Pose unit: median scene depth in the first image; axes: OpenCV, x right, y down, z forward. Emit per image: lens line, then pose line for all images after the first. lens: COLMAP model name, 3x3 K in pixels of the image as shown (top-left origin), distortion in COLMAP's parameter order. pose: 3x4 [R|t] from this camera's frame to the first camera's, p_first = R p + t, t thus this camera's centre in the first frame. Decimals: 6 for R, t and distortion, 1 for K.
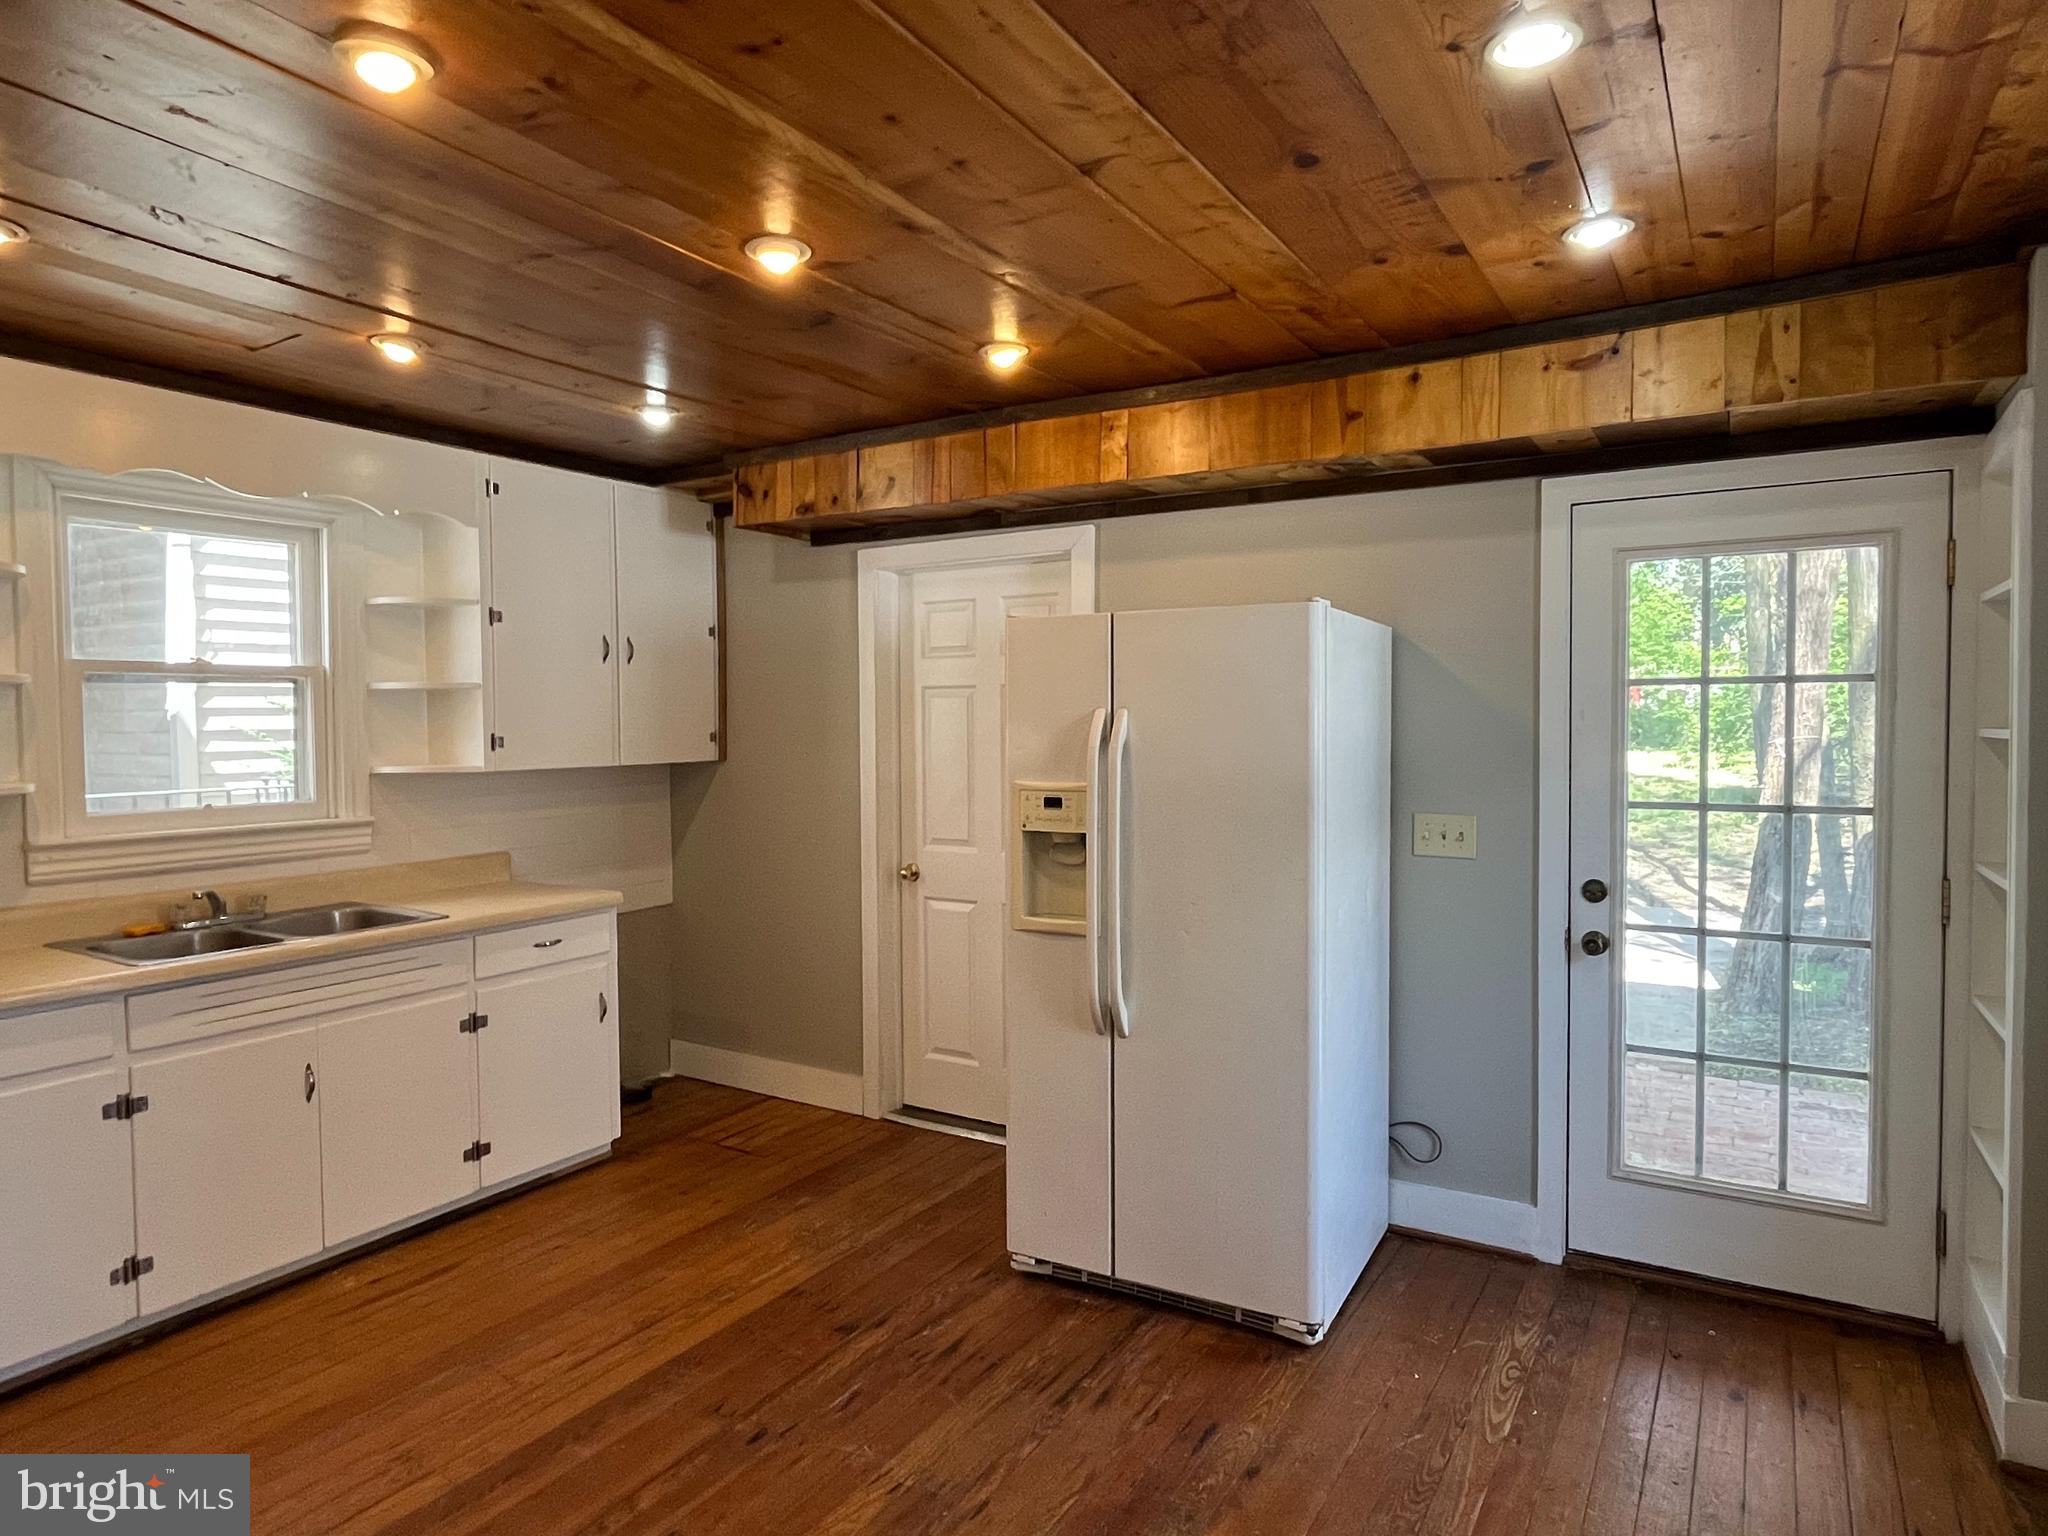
lens RADIAL K [[1199.0, 0, 1006.5], [0, 1199.0, 760.3], [0, 0, 1]] dist [0.000294, -0.002379]
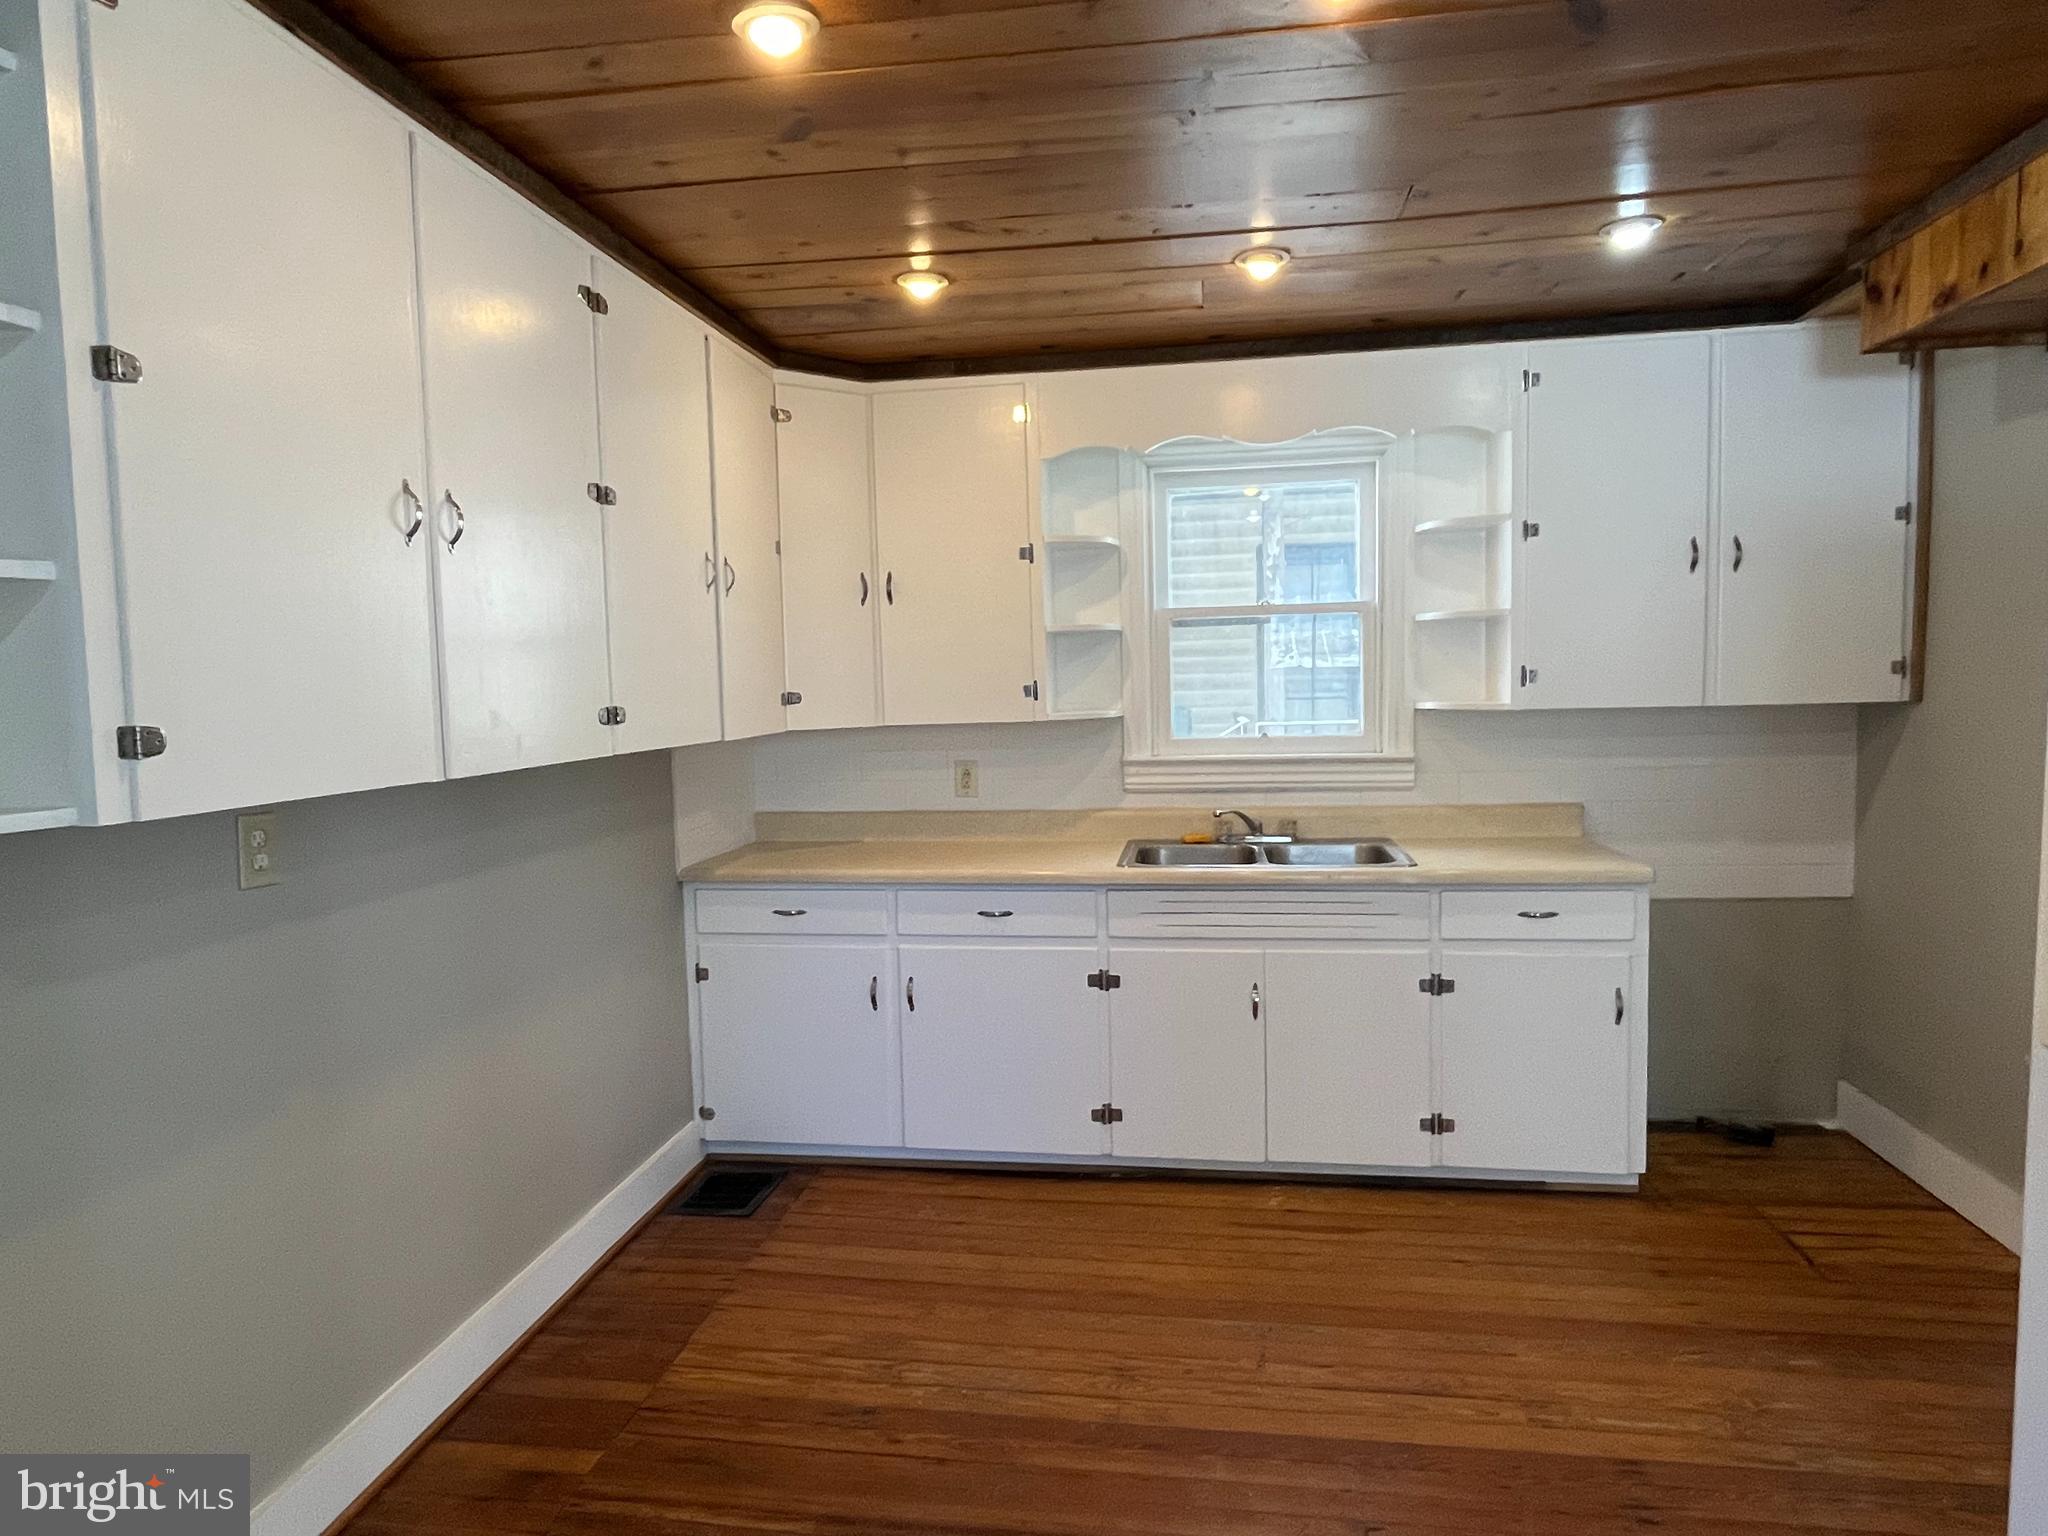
lens RADIAL K [[1199.0, 0, 1010.9], [0, 1199.0, 763.6], [0, 0, 1]] dist [0.000294, -0.002379]
pose [[0.397594, 0.063986, -0.915327, 0.267220], [-0.009467, 0.997799, 0.065639, -0.006279], [0.917512, -0.017432, 0.397325, 0.366144]]
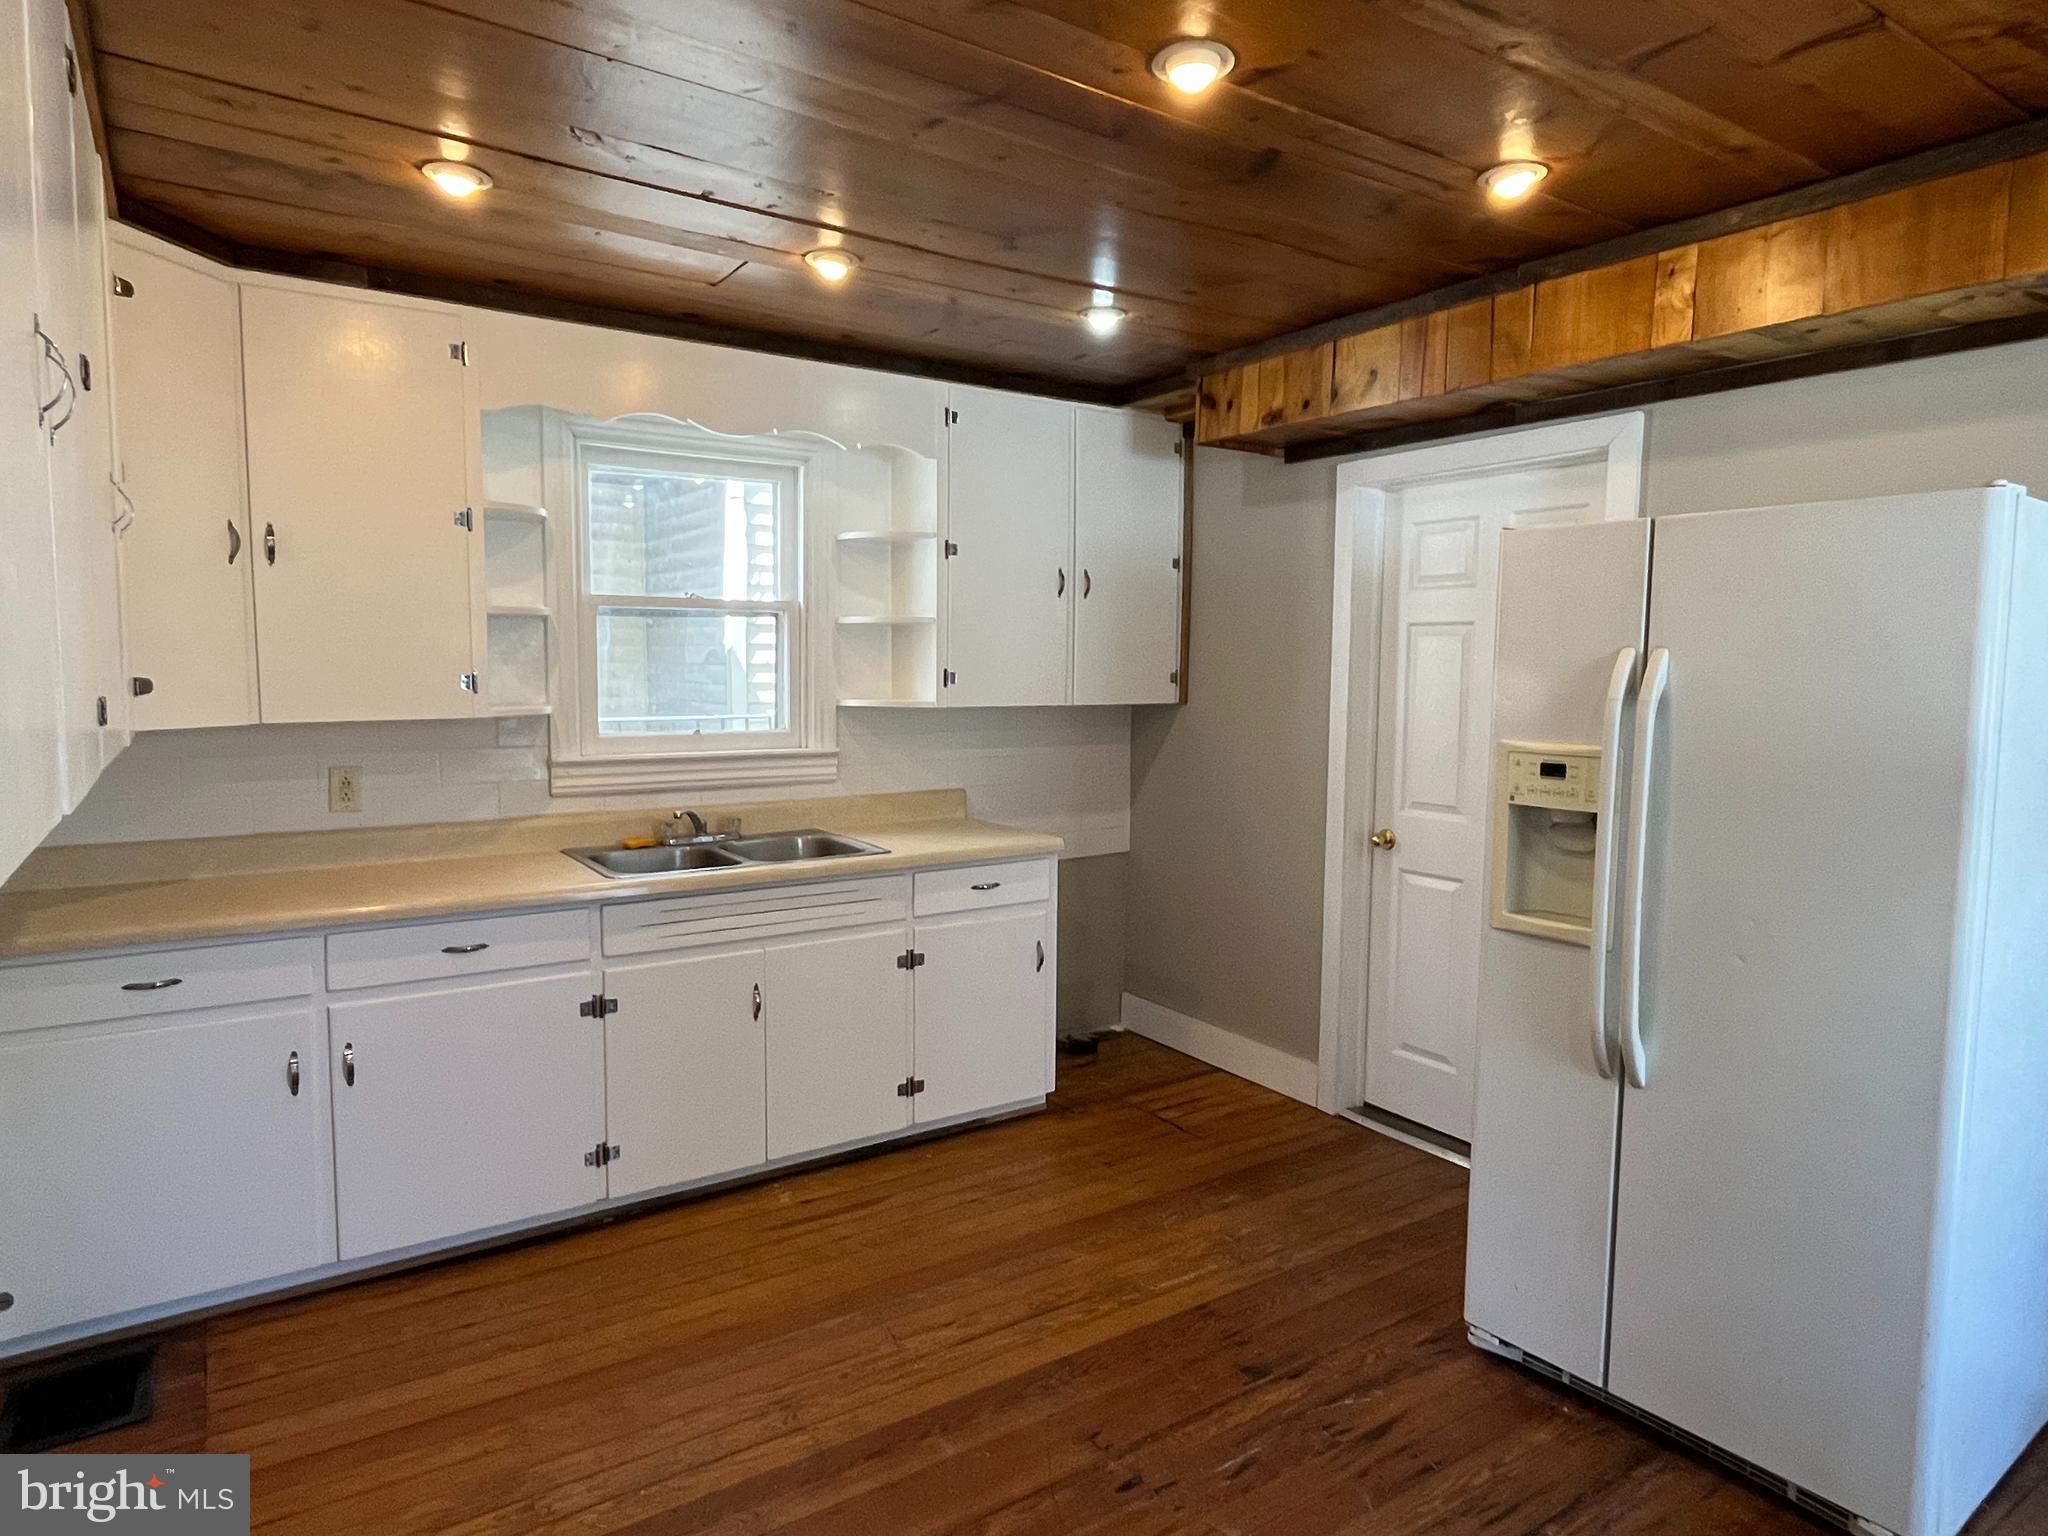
lens RADIAL K [[1199.0, 0, 1014.4], [0, 1199.0, 761.0], [0, 0, 1]] dist [0.000294, -0.002379]
pose [[0.913280, 0.048332, -0.404454, 0.030430], [-0.029058, 0.998136, 0.053661, -0.001779], [0.406294, -0.037254, 0.912983, 0.141728]]
